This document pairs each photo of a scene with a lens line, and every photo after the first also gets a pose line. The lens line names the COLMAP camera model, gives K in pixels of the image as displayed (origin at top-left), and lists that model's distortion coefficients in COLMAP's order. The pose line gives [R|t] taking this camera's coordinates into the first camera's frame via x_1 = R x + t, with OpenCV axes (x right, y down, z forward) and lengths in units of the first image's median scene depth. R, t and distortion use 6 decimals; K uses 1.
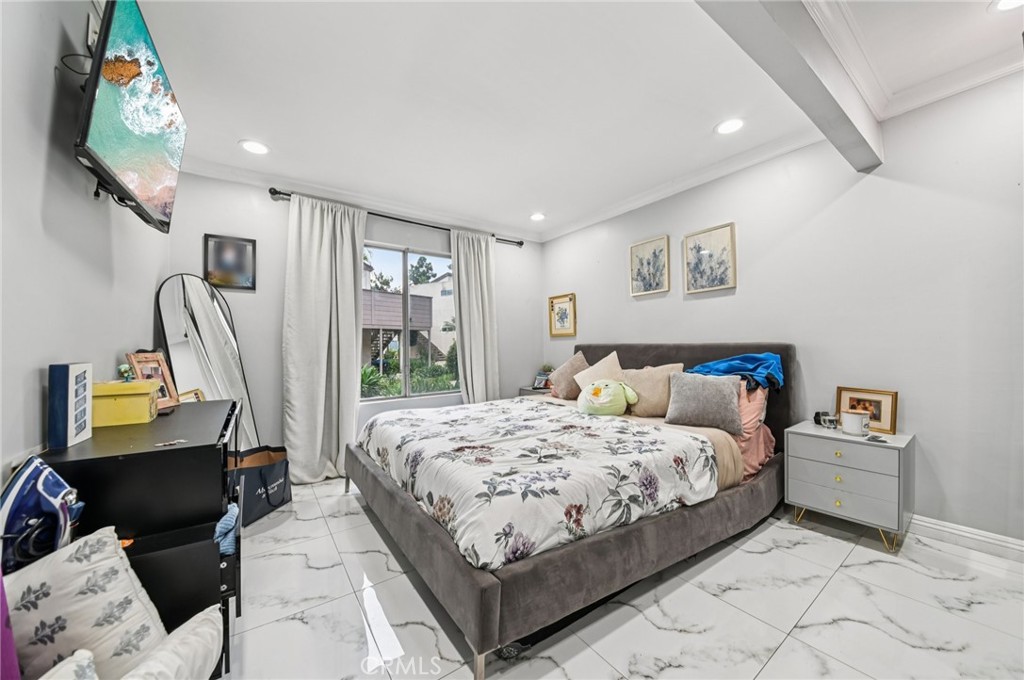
lens RADIAL K [[365.0, 0, 511.9], [0, 365.0, 345.8], [0, 0, 1]] dist [0.012971, -0.018734]
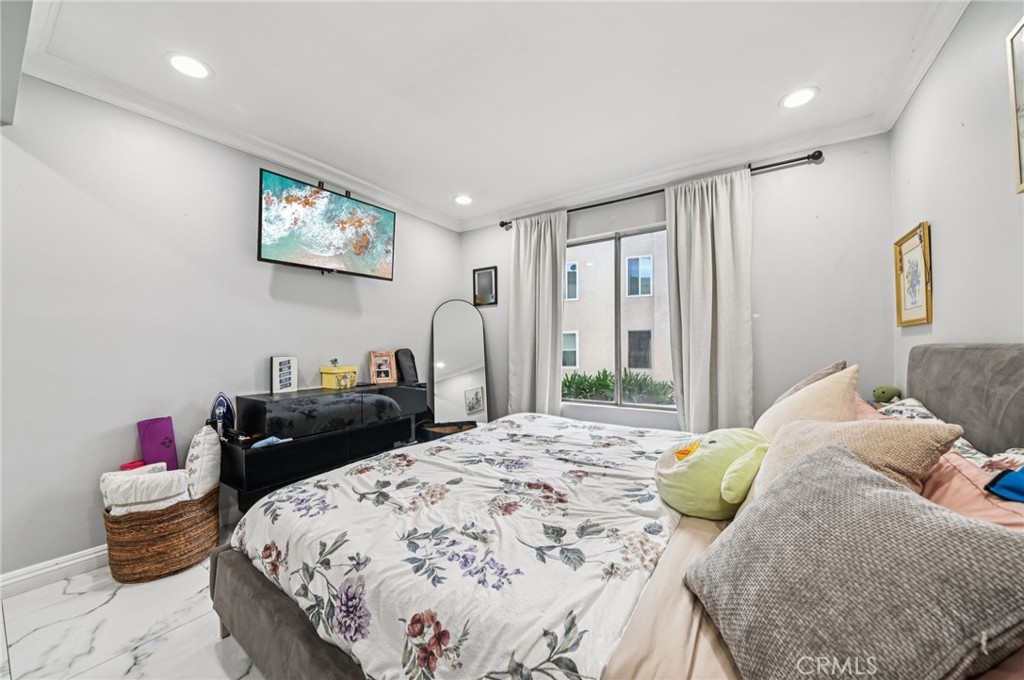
lens RADIAL K [[365.0, 0, 511.9], [0, 365.0, 345.8], [0, 0, 1]] dist [0.012971, -0.018734]
pose [[0.361809, 0.002794, -0.932248, 0.645881], [0.004017, 0.999982, 0.004555, -0.009488], [0.932244, -0.005393, 0.361791, 0.689305]]
